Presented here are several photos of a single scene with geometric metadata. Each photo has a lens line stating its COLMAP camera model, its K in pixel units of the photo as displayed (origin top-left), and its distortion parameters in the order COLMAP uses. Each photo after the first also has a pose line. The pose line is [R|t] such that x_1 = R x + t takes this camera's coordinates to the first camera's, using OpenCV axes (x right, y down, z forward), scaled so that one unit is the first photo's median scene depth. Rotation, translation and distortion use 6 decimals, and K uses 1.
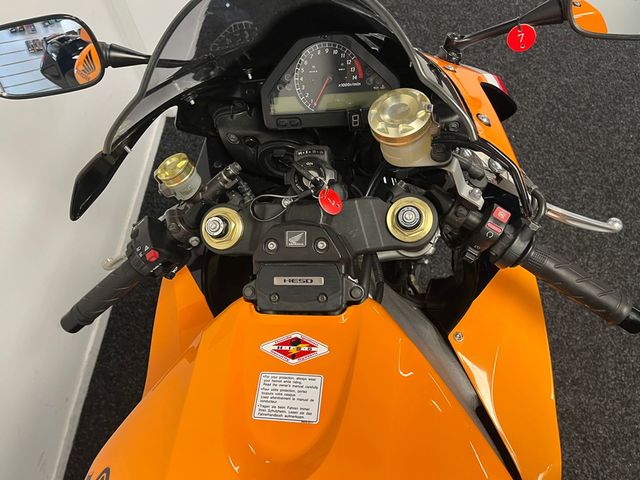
lens RADIAL K [[486.5, 0, 321.3], [0, 486.5, 236.5], [0, 0, 1]] dist [0.086846, -0.124485]
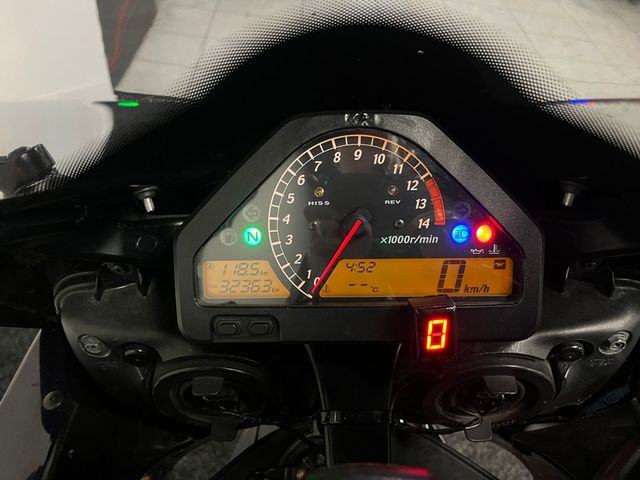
lens RADIAL K [[486.5, 0, 320.2], [0, 486.5, 242.9], [0, 0, 1]] dist [0.086846, -0.124485]
pose [[0.984371, 0.049605, 0.168976, -0.108514], [-0.002139, 0.962807, -0.270180, -0.276083], [-0.176093, 0.265596, 0.947866, 0.881585]]
